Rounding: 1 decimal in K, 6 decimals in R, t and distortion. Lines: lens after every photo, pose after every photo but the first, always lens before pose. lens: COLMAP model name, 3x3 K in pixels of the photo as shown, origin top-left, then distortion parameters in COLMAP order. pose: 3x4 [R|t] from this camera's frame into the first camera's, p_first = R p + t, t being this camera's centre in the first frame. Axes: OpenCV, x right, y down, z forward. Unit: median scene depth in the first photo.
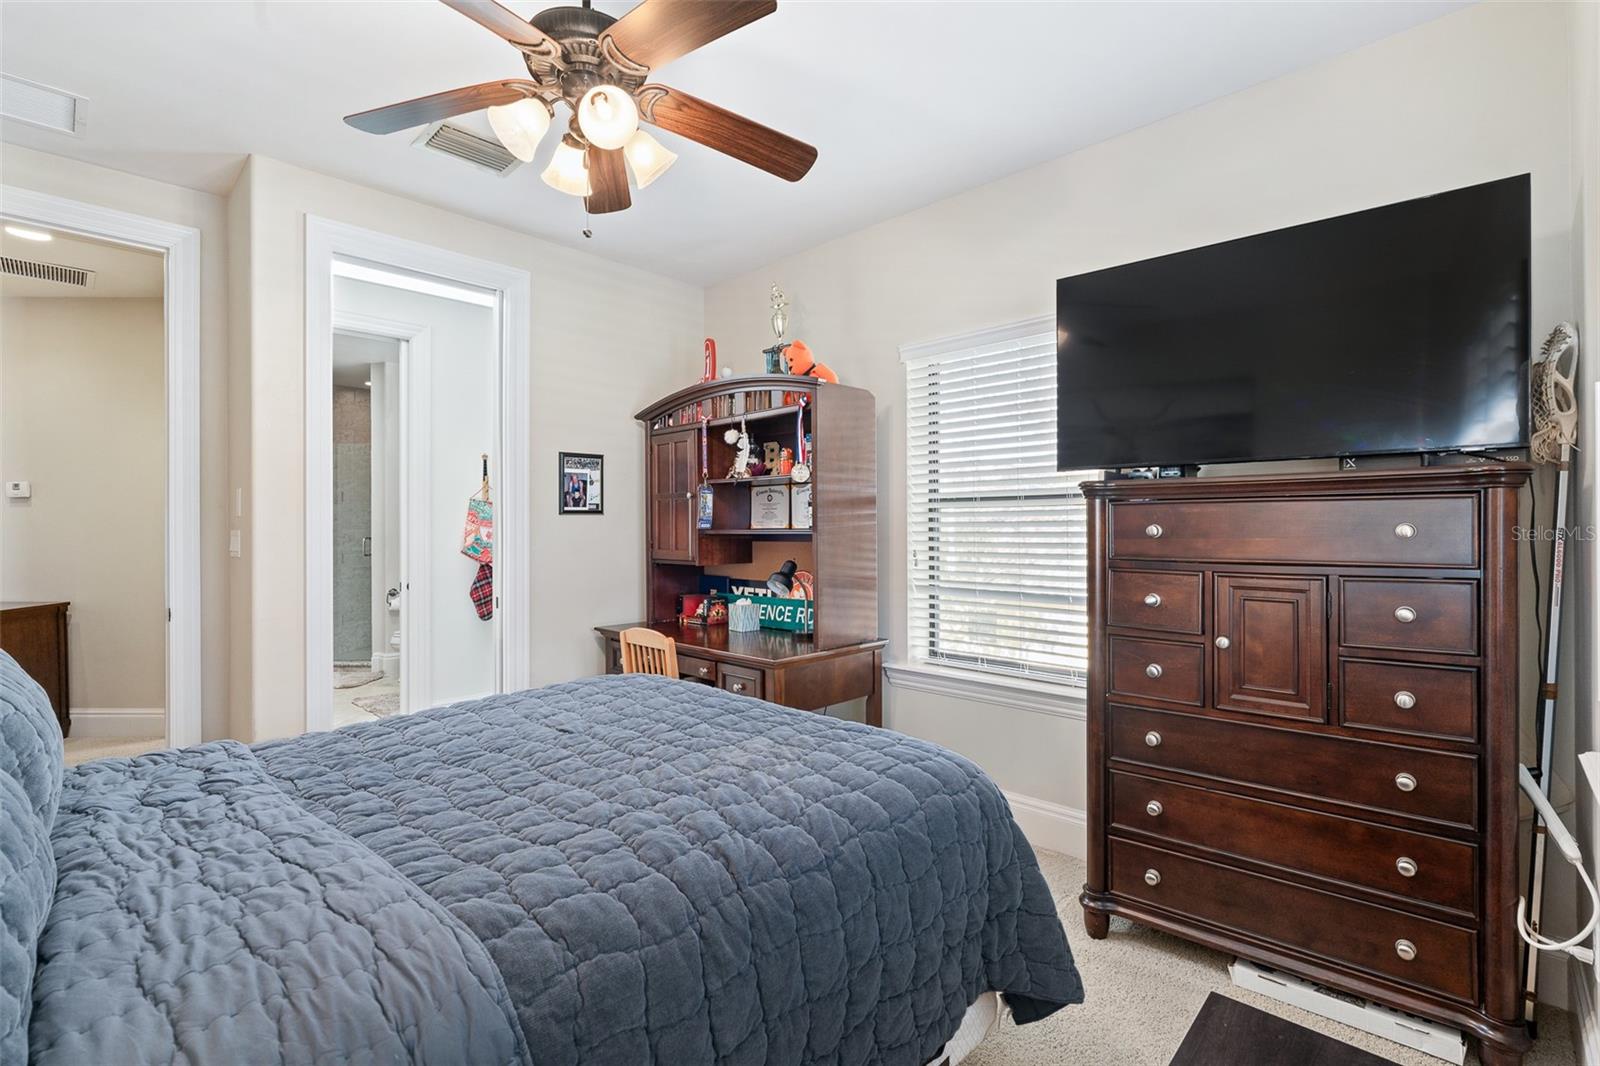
lens RADIAL K [[734.6, 0, 800.0], [0, 734.6, 533.0], [0, 0, 1]] dist [0.001001, 0.000127]
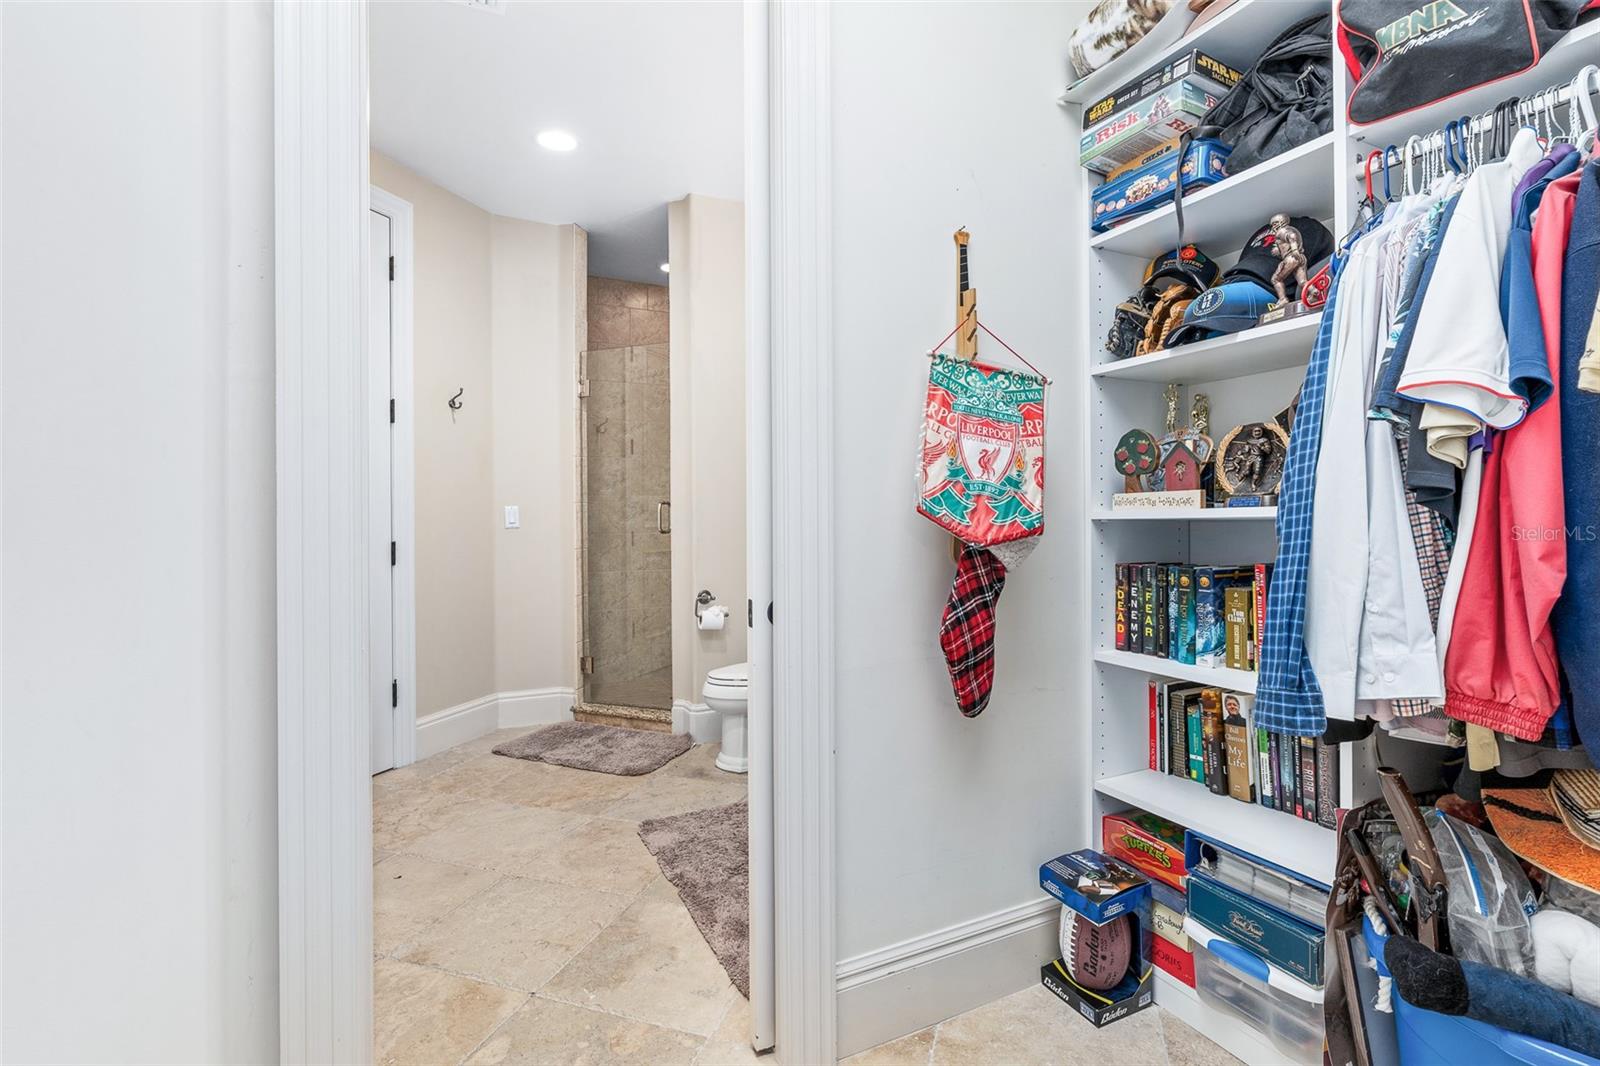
lens RADIAL K [[734.6, 0, 800.0], [0, 734.6, 533.0], [0, 0, 1]] dist [0.001001, 0.000127]
pose [[0.938924, 0.004093, -0.344101, -0.393856], [0.001342, 0.999878, 0.015554, 0.030654], [0.344123, -0.015066, 0.938804, 0.671248]]
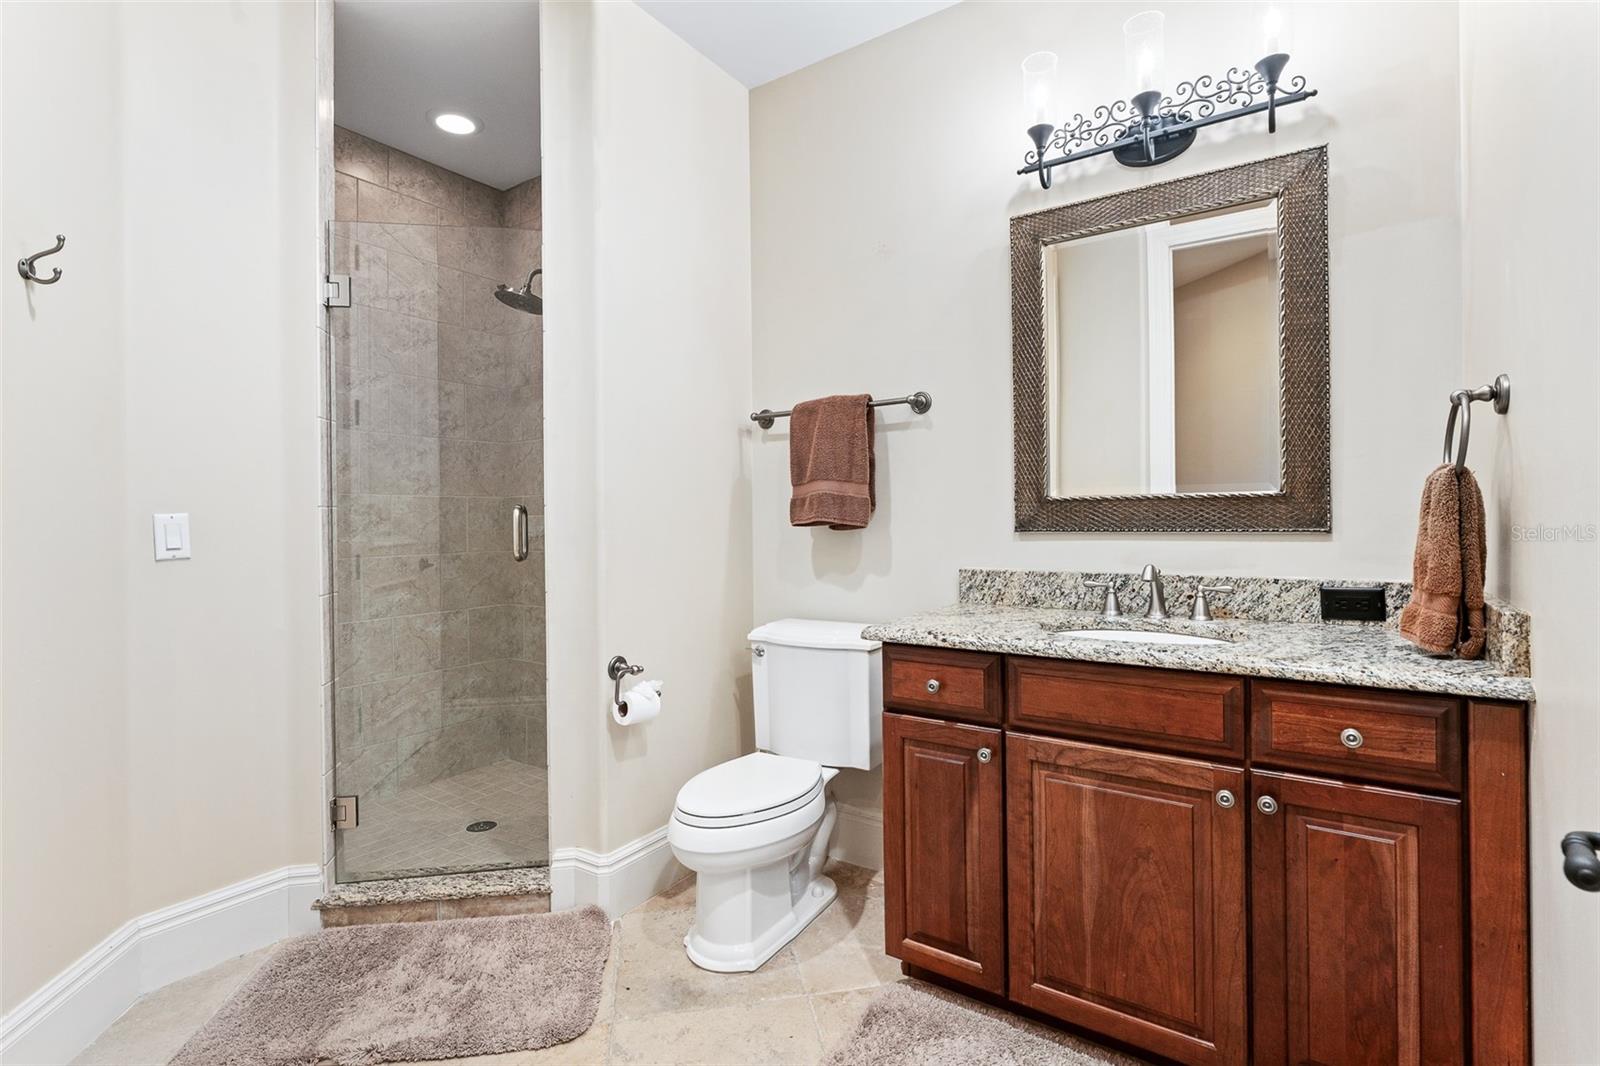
lens RADIAL K [[745.2, 0, 798.7], [0, 745.2, 526.8], [0, 0, 1]] dist [0.001172, 0.000224]
pose [[0.986202, -0.011459, 0.165149, -0.718847], [0.010714, 0.999928, 0.005400, 0.021576], [-0.165199, -0.003556, 0.986254, 0.887955]]
